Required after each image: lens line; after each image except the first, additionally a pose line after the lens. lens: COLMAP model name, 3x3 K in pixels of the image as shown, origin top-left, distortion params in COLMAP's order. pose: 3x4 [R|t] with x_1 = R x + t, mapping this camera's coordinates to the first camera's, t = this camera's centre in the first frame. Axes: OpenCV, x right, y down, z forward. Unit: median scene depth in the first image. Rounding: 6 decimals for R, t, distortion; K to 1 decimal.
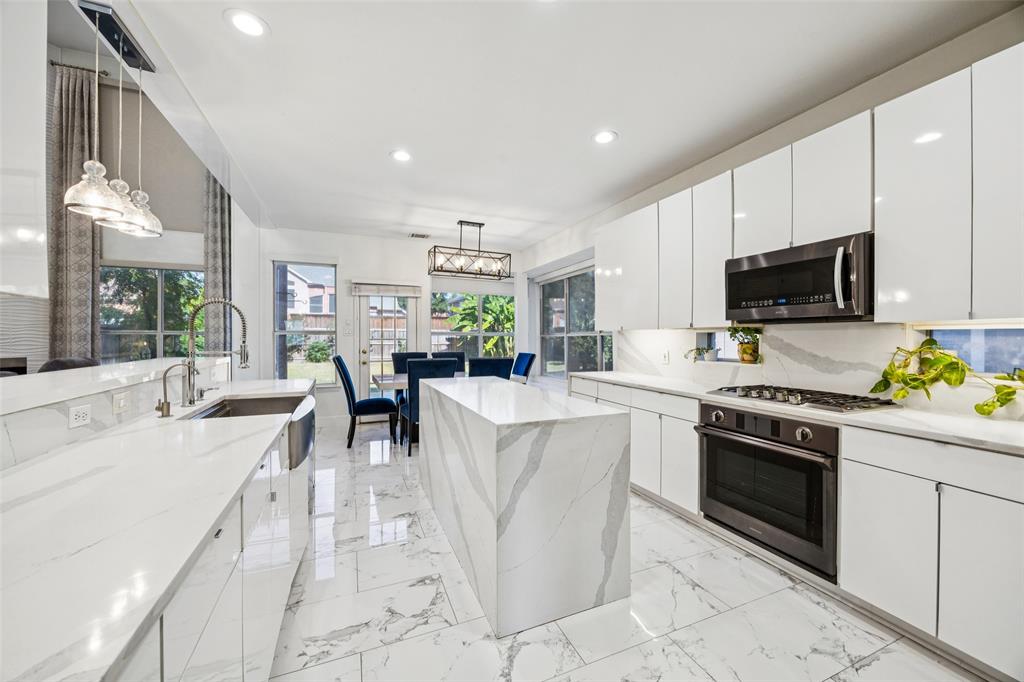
lens RADIAL K [[391.2, 0, 513.4], [0, 391.2, 341.2], [0, 0, 1]] dist [-0.000383, -0.000142]
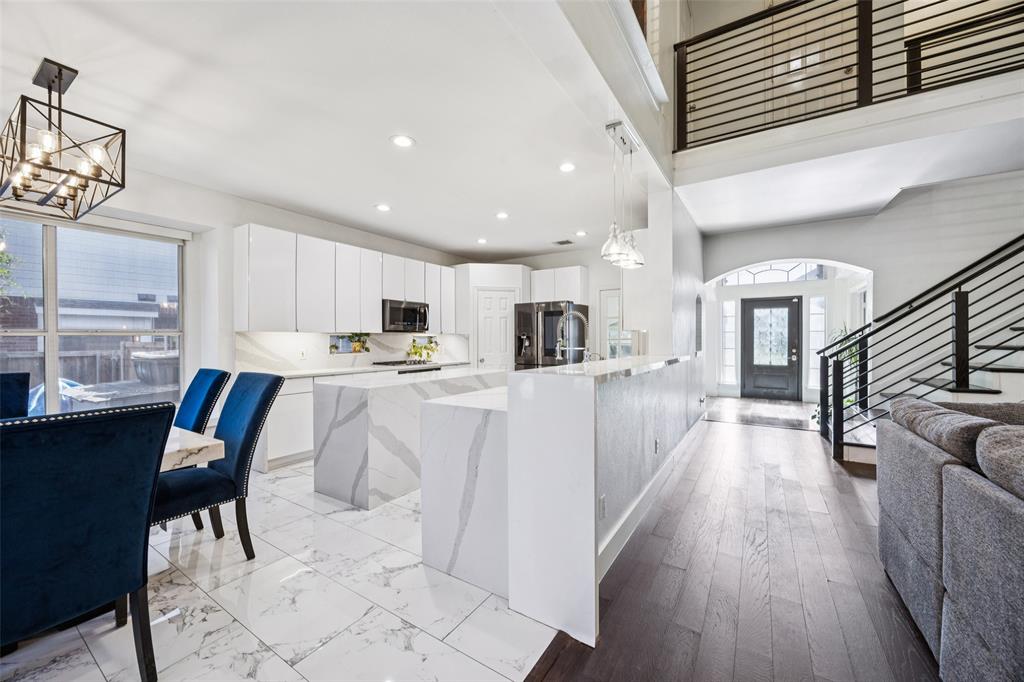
lens RADIAL K [[391.2, 0, 513.4], [0, 391.2, 341.2], [0, 0, 1]] dist [-0.000383, -0.000142]
pose [[-0.559662, -0.006904, 0.828692, -1.243326], [0.007718, 0.999879, 0.013543, -0.016402], [-0.828685, 0.013976, -0.559541, 1.291573]]
